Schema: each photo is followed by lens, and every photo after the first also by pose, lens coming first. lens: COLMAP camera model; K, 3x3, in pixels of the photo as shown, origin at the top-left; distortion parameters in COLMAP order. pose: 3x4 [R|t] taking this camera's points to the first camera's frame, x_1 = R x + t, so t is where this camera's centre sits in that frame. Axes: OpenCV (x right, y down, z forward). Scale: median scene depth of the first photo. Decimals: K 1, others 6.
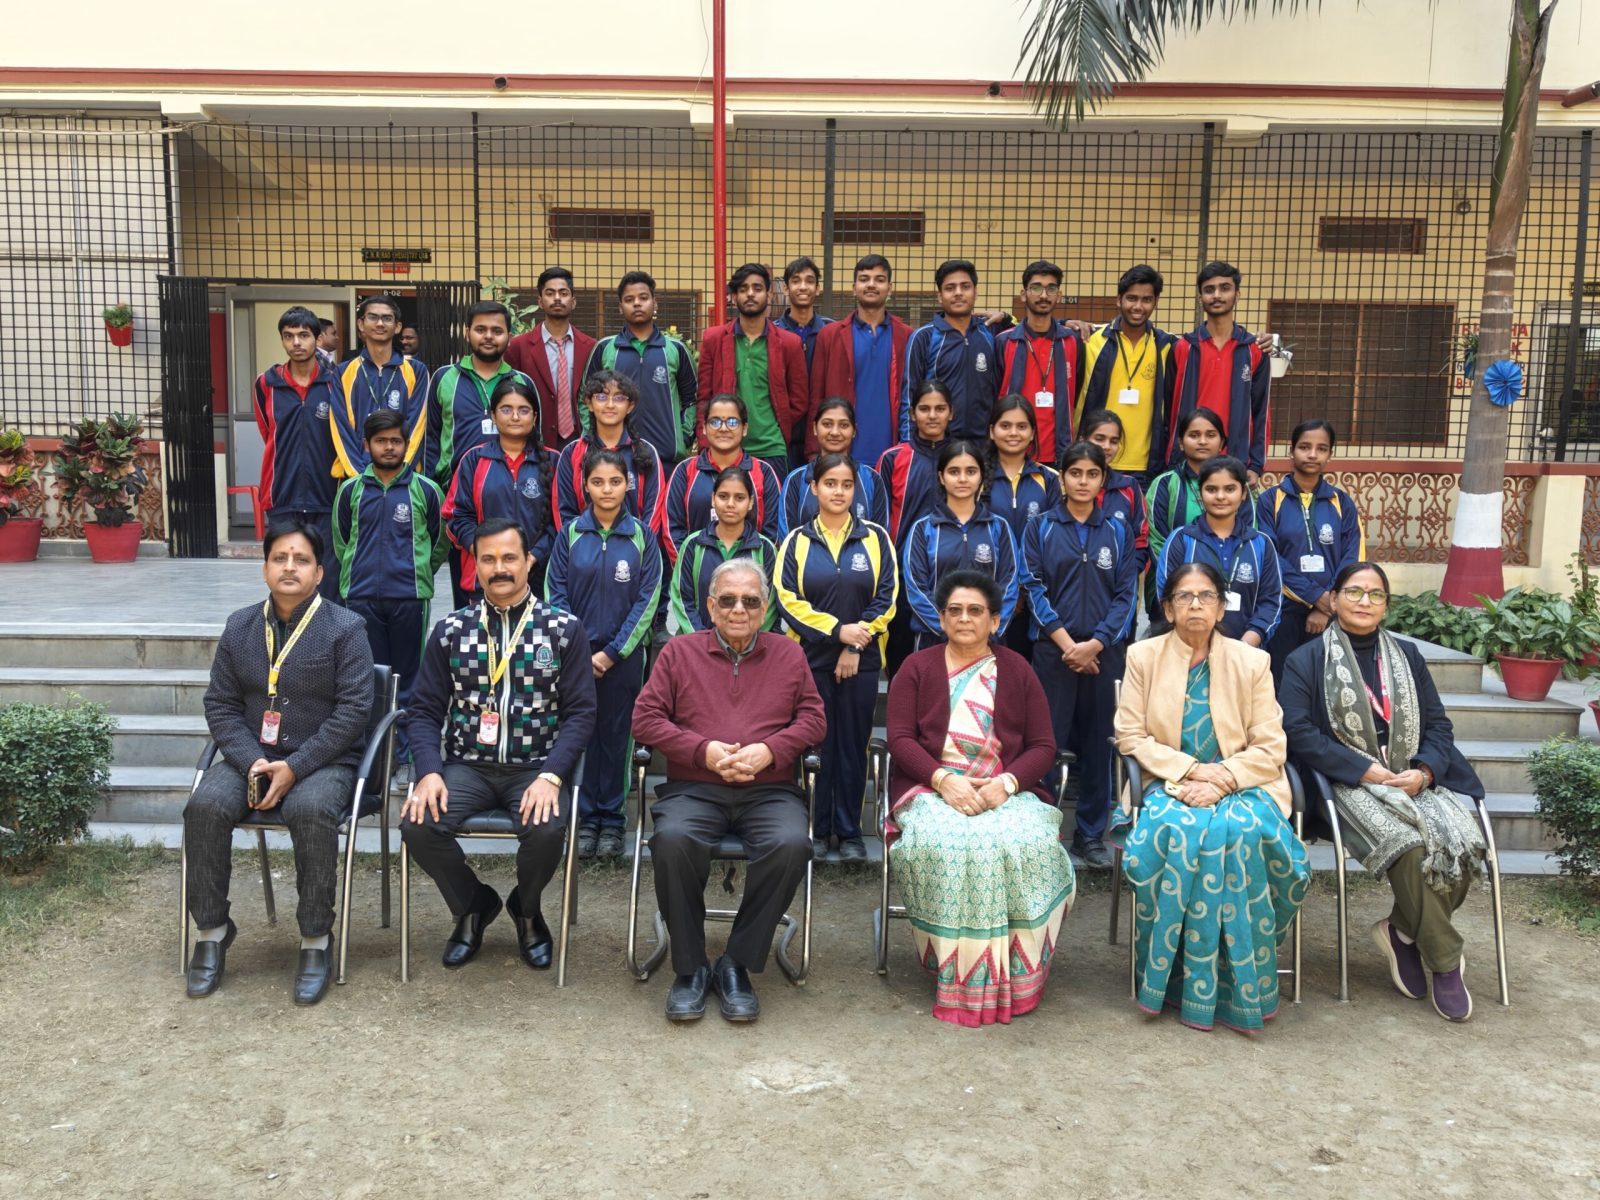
lens RADIAL K [[1315.9, 0, 801.3], [0, 1315.9, 598.4], [0, 0, 1]] dist [0.009297, -0.003356]
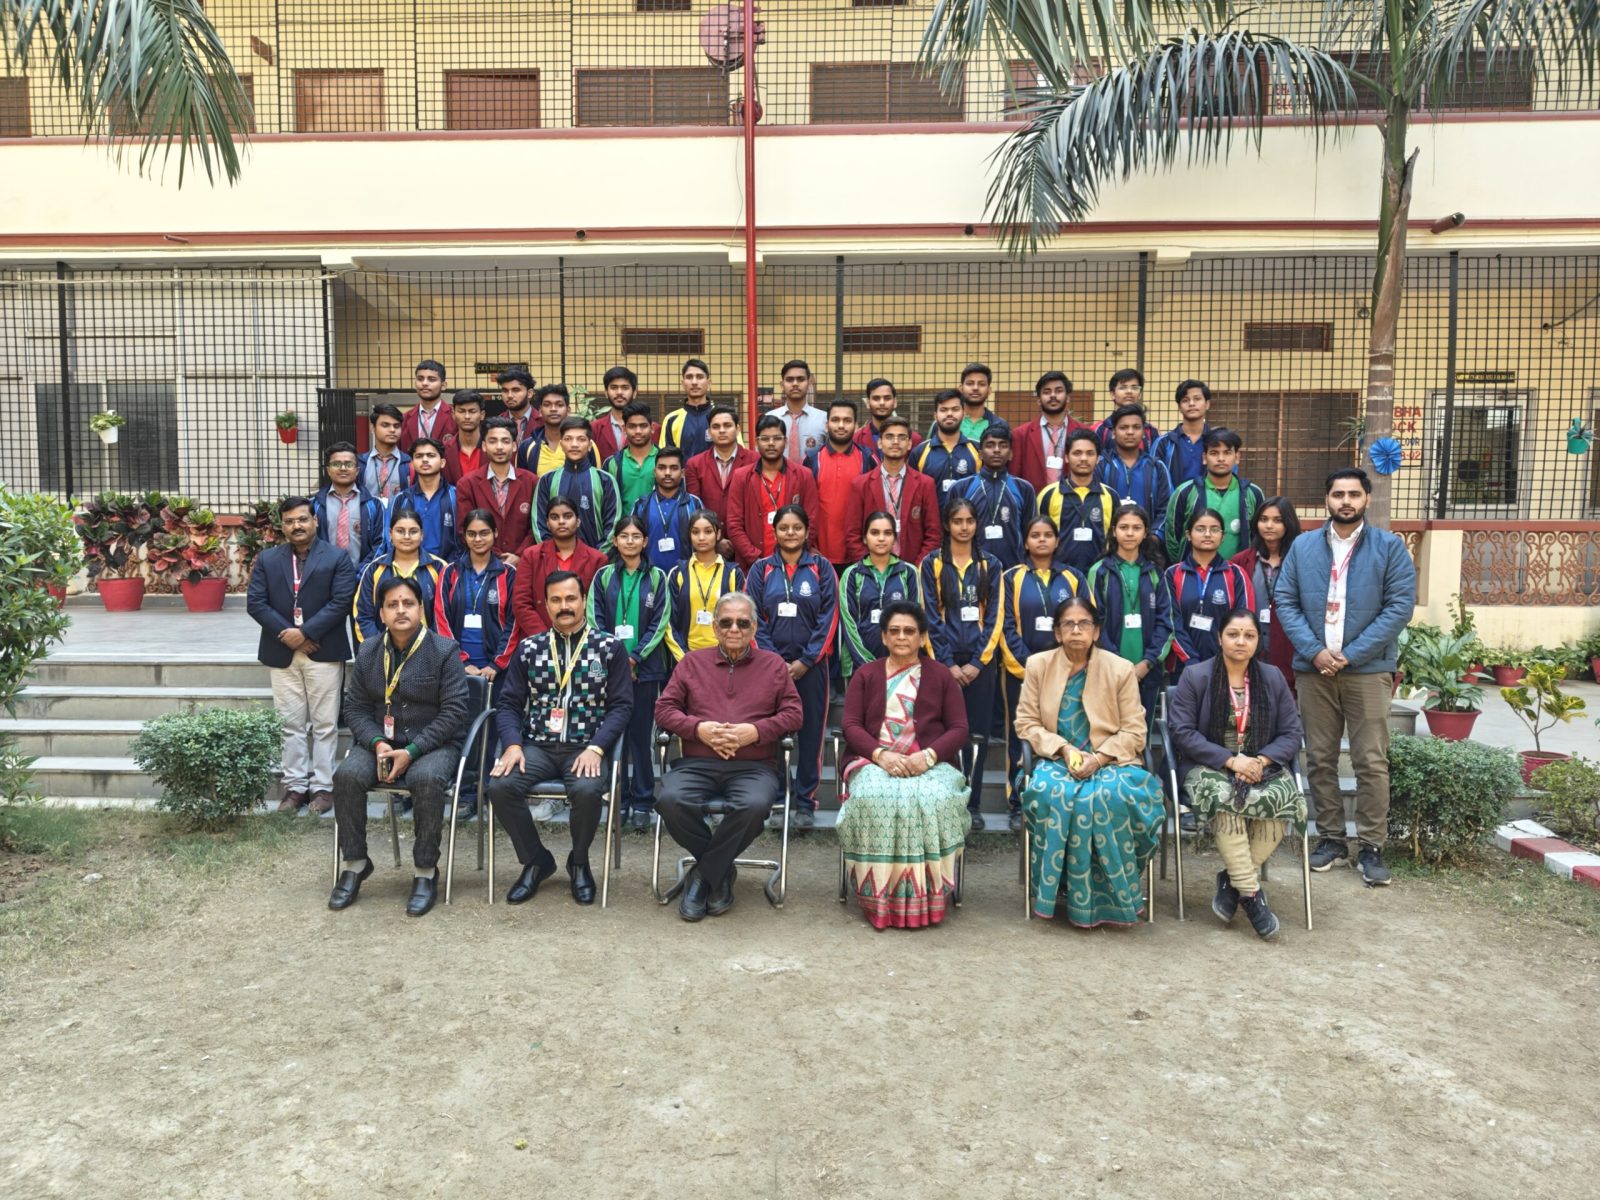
lens RADIAL K [[1129.1, 0, 800.0], [0, 1129.1, 600.0], [0, 0, 1]] dist [0.004555, 0.000468]
pose [[0.998901, -0.009178, -0.045971, 0.031615], [0.007278, 0.999119, -0.041324, 0.010454], [0.046309, 0.040944, 0.998088, -0.070760]]
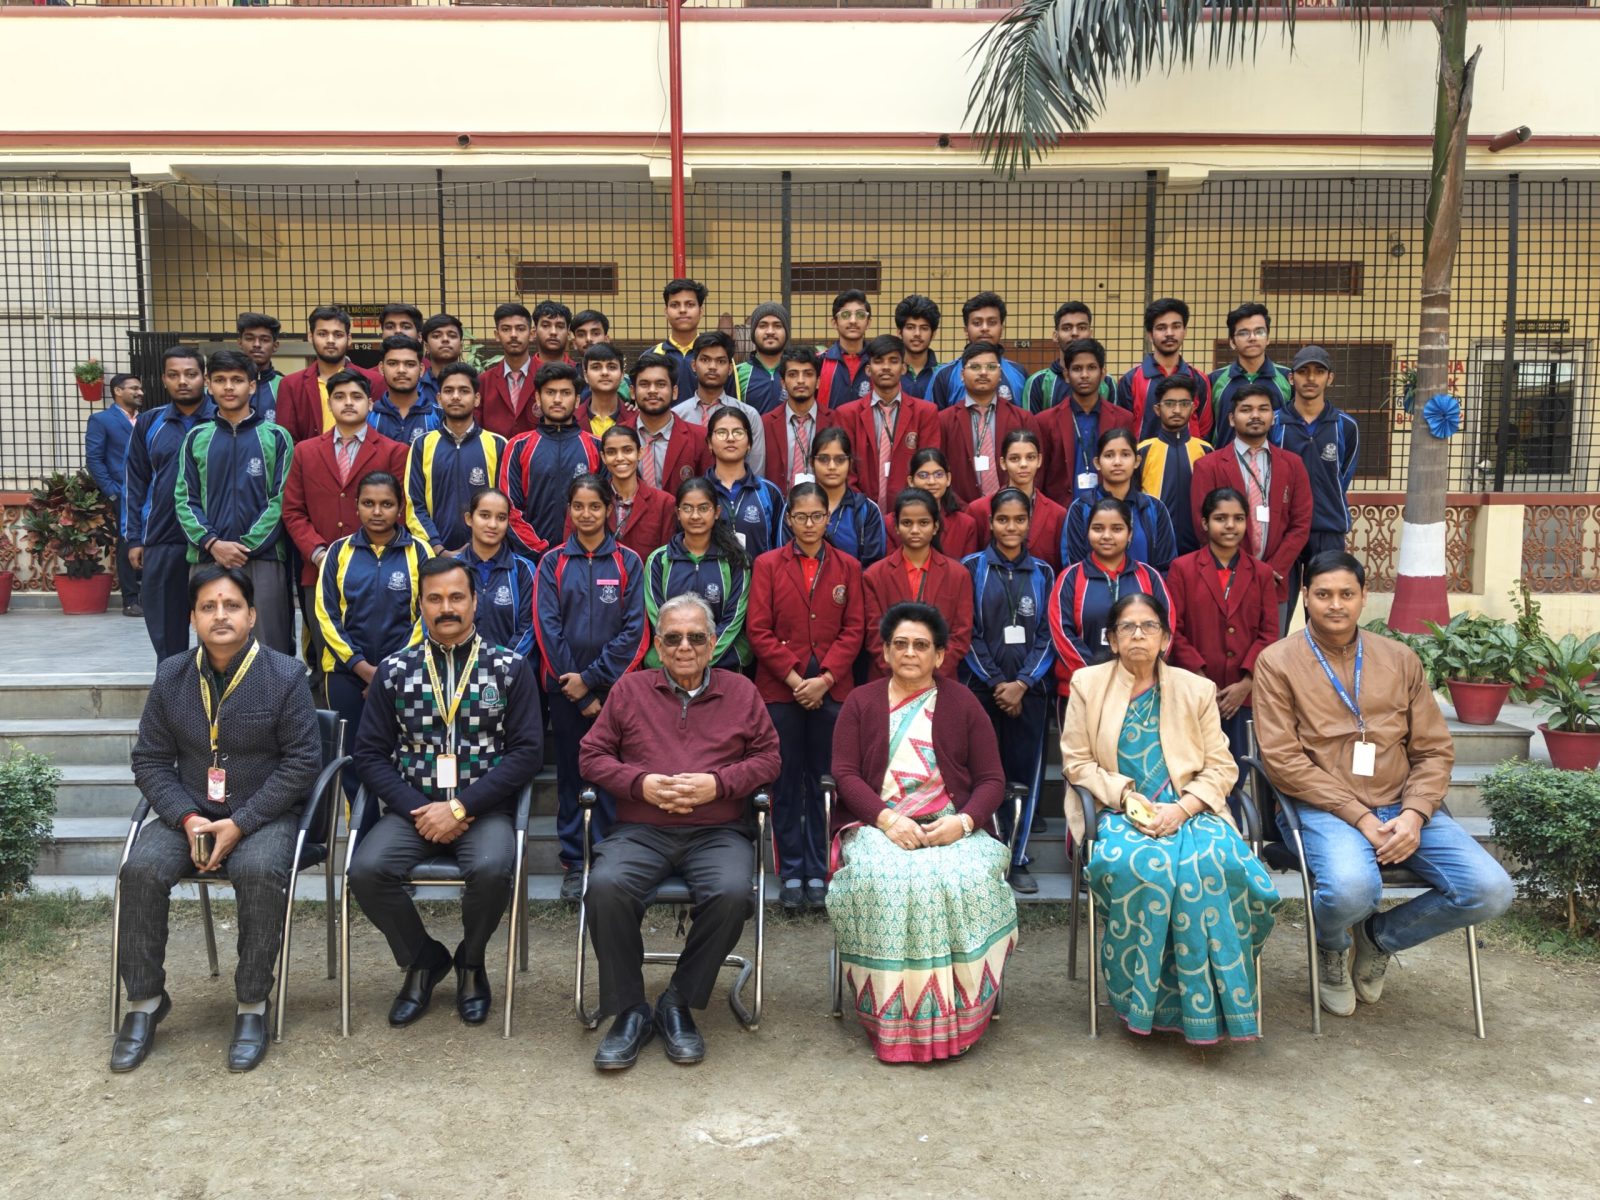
lens RADIAL K [[1266.2, 0, 795.4], [0, 1266.2, 599.2], [0, 0, 1]] dist [0.006321, 0.000232]
pose [[0.999739, -0.017305, 0.014926, 0.009188], [0.017766, 0.999350, -0.031372, 0.001635], [-0.014373, 0.031629, 0.999396, 0.020420]]
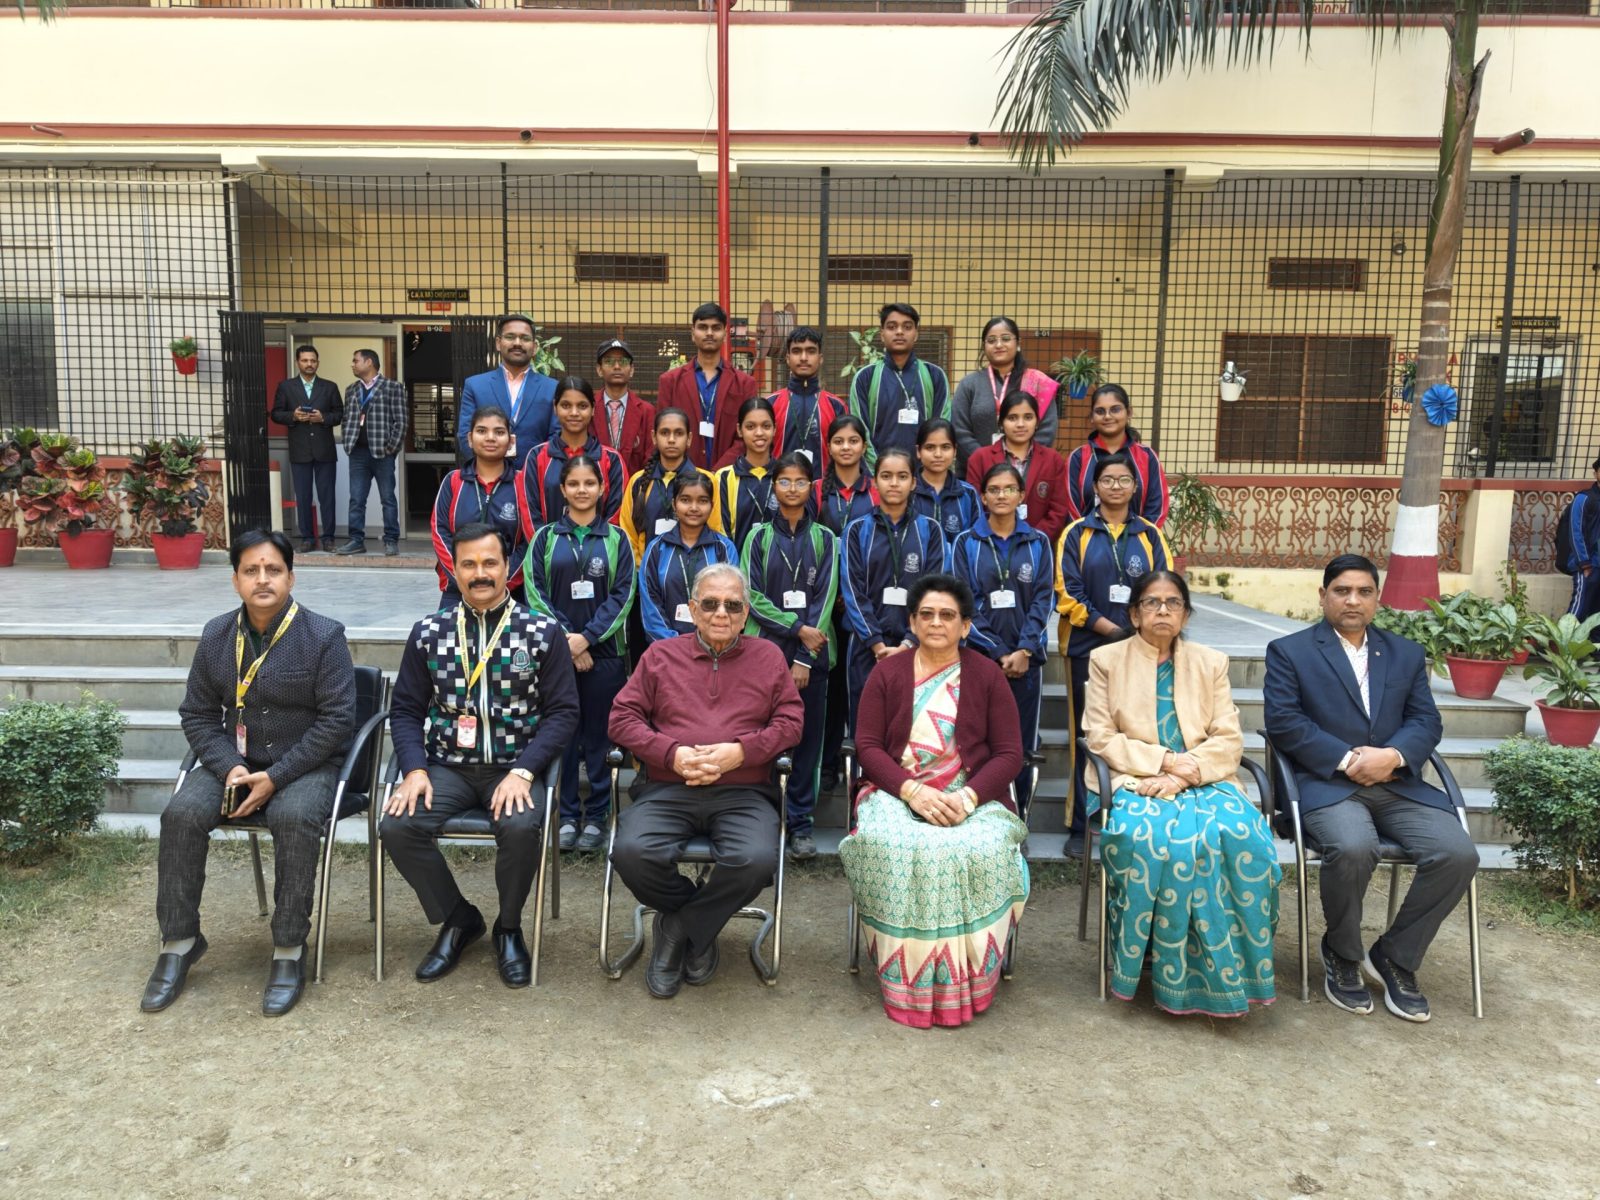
lens RADIAL K [[1129.1, 0, 800.0], [0, 1129.1, 600.0], [0, 0, 1]] dist [0.004555, 0.000468]
pose [[0.999928, 0.000496, -0.011981, 0.012969], [-0.000520, 0.999998, -0.001948, 0.000212], [0.011980, 0.001954, 0.999926, 0.055494]]
